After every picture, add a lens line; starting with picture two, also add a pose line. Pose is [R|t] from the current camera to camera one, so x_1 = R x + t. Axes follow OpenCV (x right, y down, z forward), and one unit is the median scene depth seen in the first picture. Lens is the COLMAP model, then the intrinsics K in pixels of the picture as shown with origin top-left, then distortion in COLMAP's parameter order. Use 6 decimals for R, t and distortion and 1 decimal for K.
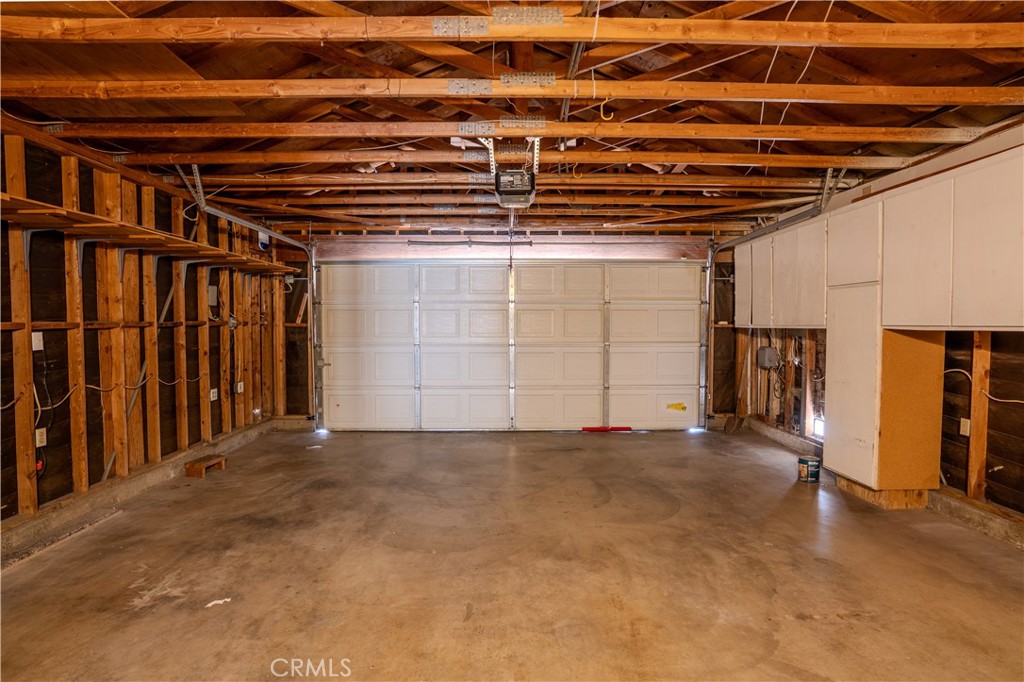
lens RADIAL K [[546.0, 0, 512.0], [0, 546.0, 341.0], [0, 0, 1]] dist [-0.073802, 0.001200]
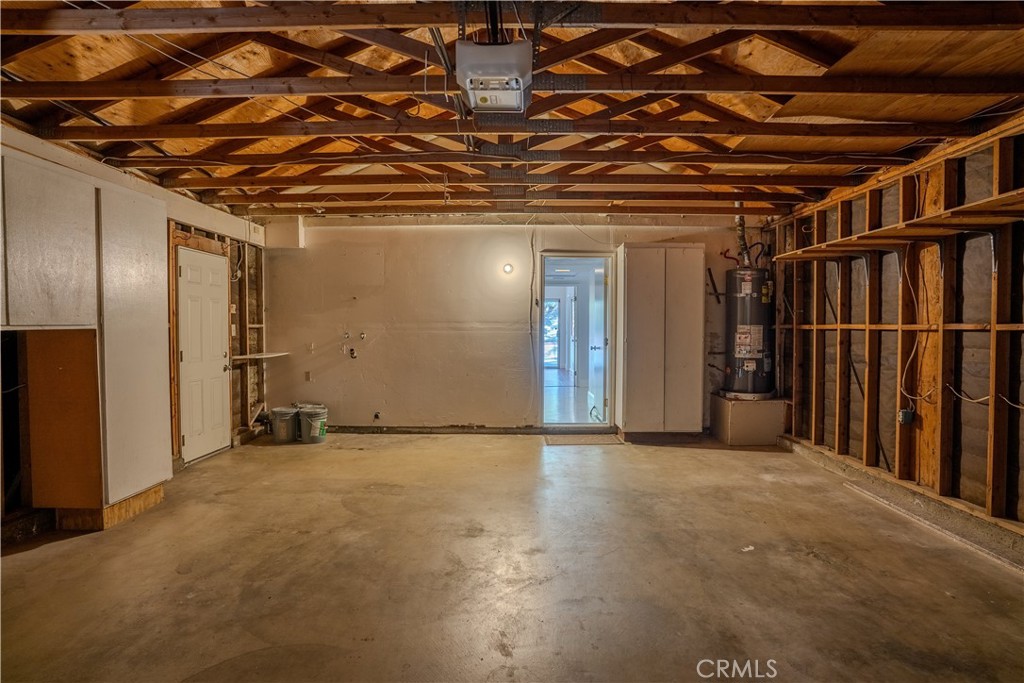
lens RADIAL K [[546.0, 0, 512.0], [0, 546.0, 341.5], [0, 0, 1]] dist [-0.073802, 0.001200]
pose [[-0.999626, -0.002138, 0.027246, -0.033114], [-0.000365, 0.997892, 0.064899, -0.067371], [-0.027328, 0.064865, -0.997520, 2.123874]]
